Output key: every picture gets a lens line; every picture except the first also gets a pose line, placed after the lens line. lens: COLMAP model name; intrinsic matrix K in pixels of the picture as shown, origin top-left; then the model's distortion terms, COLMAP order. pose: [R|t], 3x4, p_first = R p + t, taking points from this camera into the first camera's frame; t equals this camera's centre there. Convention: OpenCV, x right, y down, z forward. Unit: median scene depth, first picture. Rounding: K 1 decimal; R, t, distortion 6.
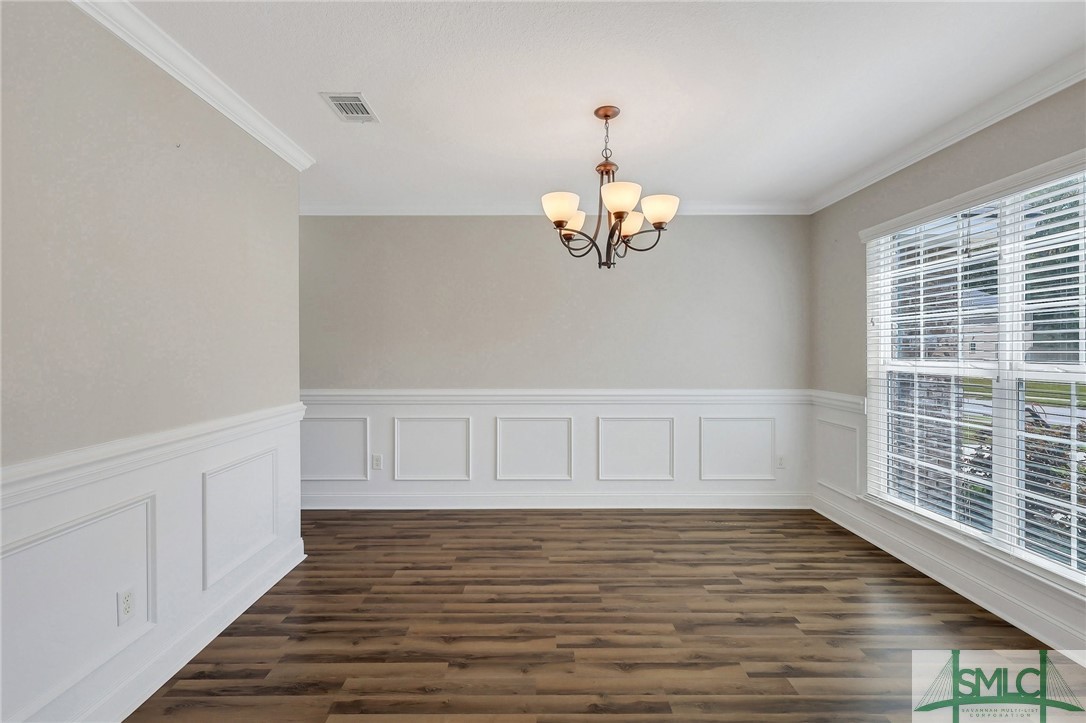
lens RADIAL K [[507.4, 0, 537.3], [0, 507.4, 365.8], [0, 0, 1]] dist [0.003175, -0.000775]
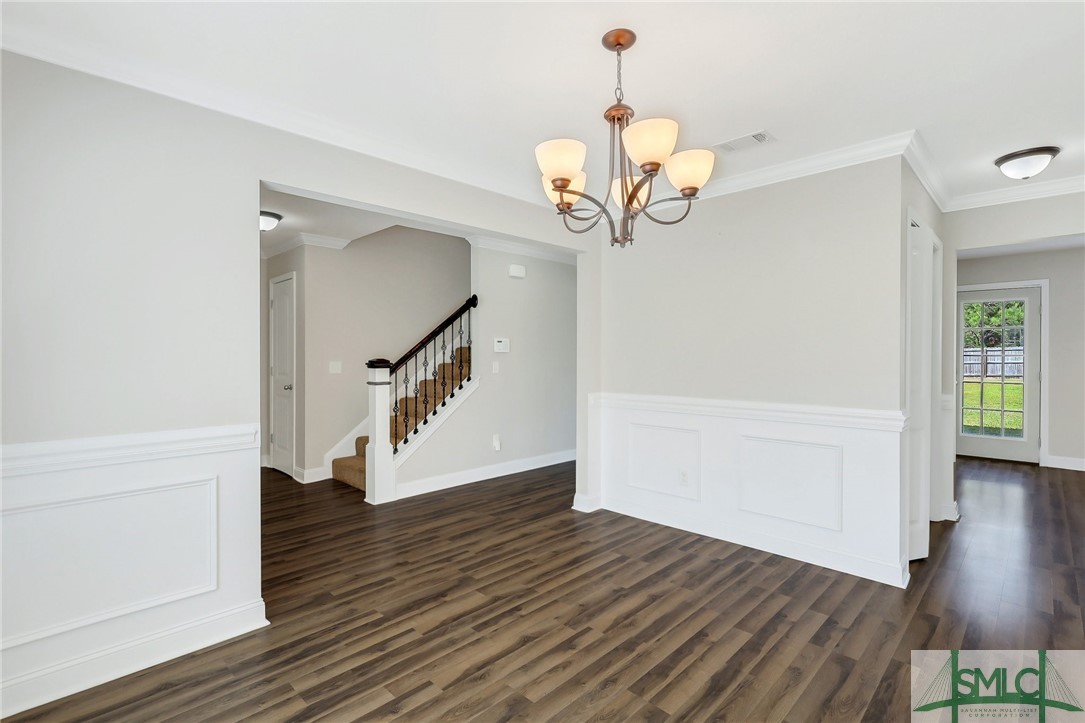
lens RADIAL K [[506.9, 0, 529.2], [0, 506.9, 343.3], [0, 0, 1]] dist [0.003175, -0.000775]
pose [[-0.719237, -0.013798, -0.694628, 0.680797], [-0.017635, 0.999843, -0.001600, -0.036280], [0.694541, 0.011099, -0.719367, 1.285116]]
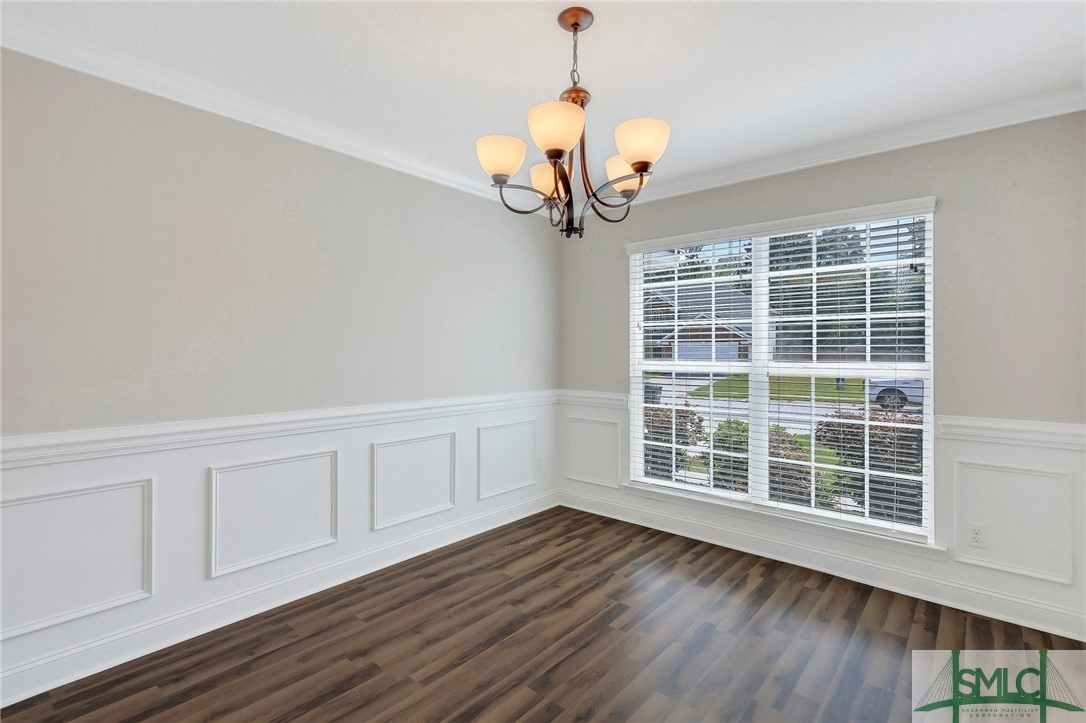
lens RADIAL K [[507.4, 0, 545.8], [0, 507.4, 356.9], [0, 0, 1]] dist [0.003175, -0.000775]
pose [[0.655299, -0.003425, 0.755362, -0.375783], [0.018429, 0.999765, -0.011455, -0.012268], [-0.755145, 0.021427, 0.655207, 0.491823]]
